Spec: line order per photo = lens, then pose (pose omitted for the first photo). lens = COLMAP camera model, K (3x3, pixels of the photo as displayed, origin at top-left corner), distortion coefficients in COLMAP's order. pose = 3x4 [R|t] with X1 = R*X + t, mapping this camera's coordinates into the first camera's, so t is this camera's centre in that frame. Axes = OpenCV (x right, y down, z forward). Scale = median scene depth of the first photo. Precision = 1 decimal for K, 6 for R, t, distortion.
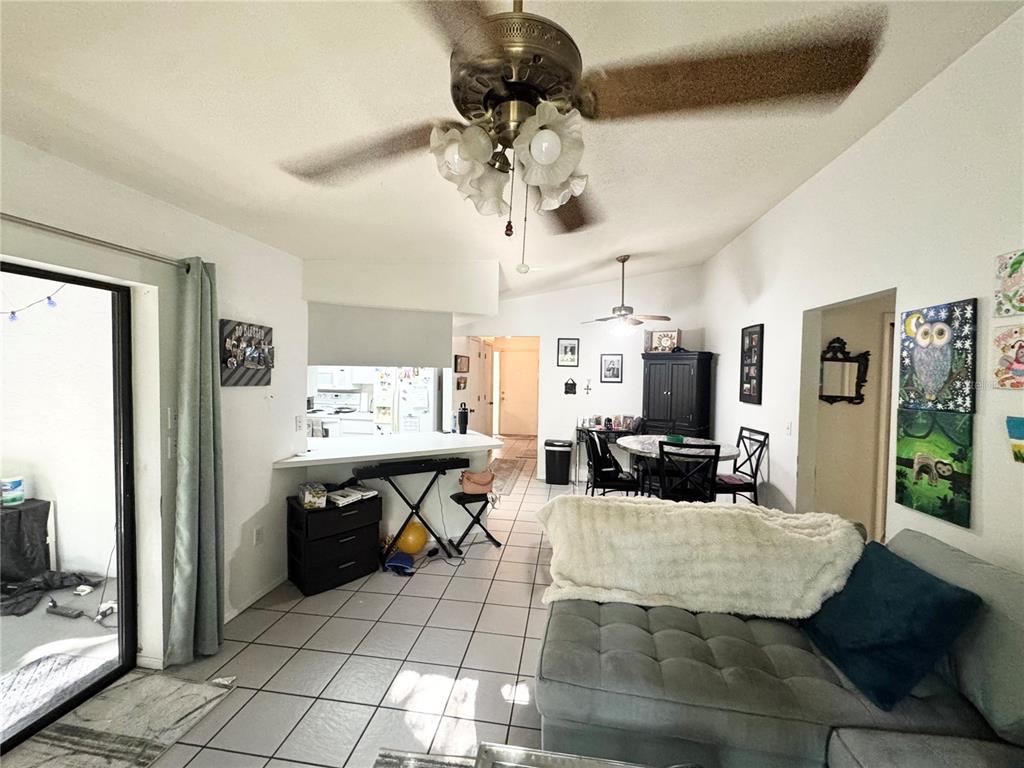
lens RADIAL K [[411.5, 0, 512.0], [0, 411.5, 384.0], [0, 0, 1]] dist [-0.003789, 0.000274]
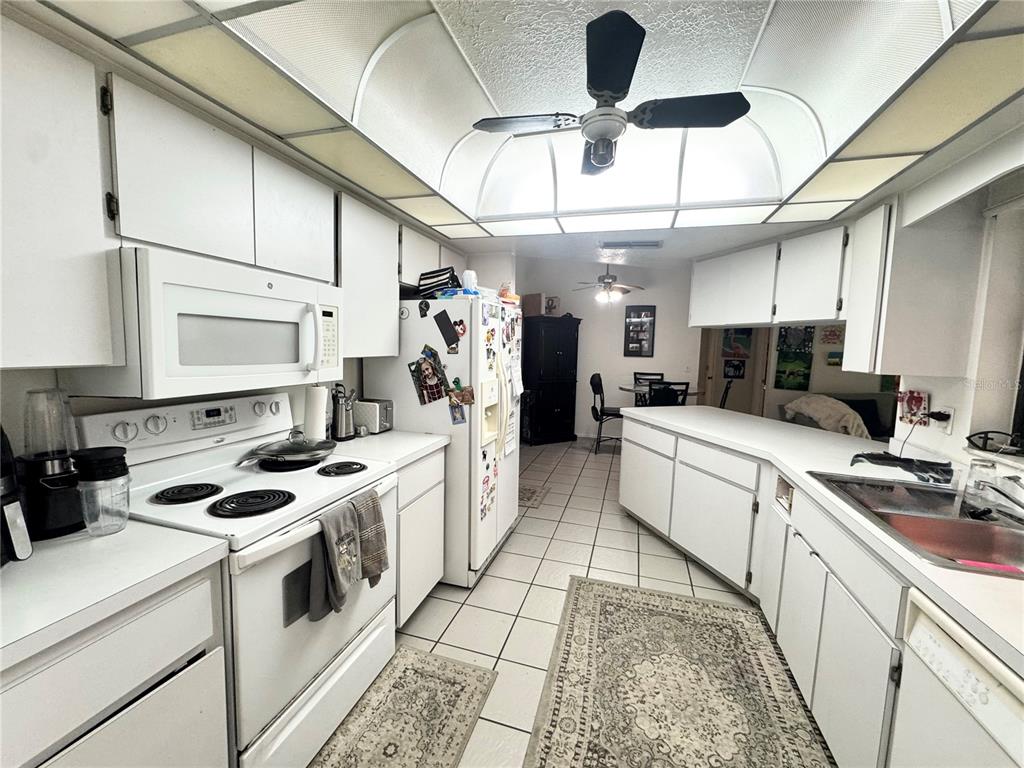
lens RADIAL K [[411.5, 0, 512.0], [0, 411.5, 384.0], [0, 0, 1]] dist [-0.003789, 0.000274]
pose [[0.150172, -0.080128, 0.985407, -2.264234], [0.035517, 0.996504, 0.075618, -0.006813], [-0.988022, 0.023643, 0.152493, 2.738331]]
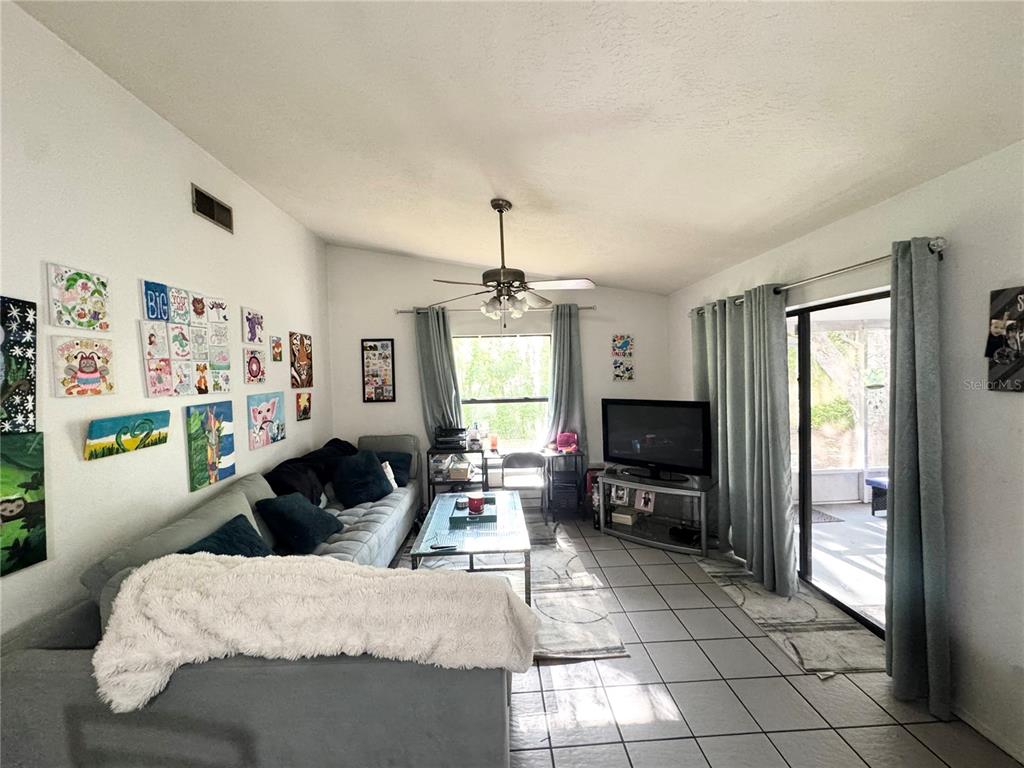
lens RADIAL K [[411.5, 0, 512.0], [0, 411.5, 384.0], [0, 0, 1]] dist [-0.003789, 0.000274]
pose [[-0.980758, 0.020156, -0.194183, 0.279689], [0.001989, 0.995636, 0.093301, -0.106804], [0.195216, 0.091119, -0.976518, 2.044918]]
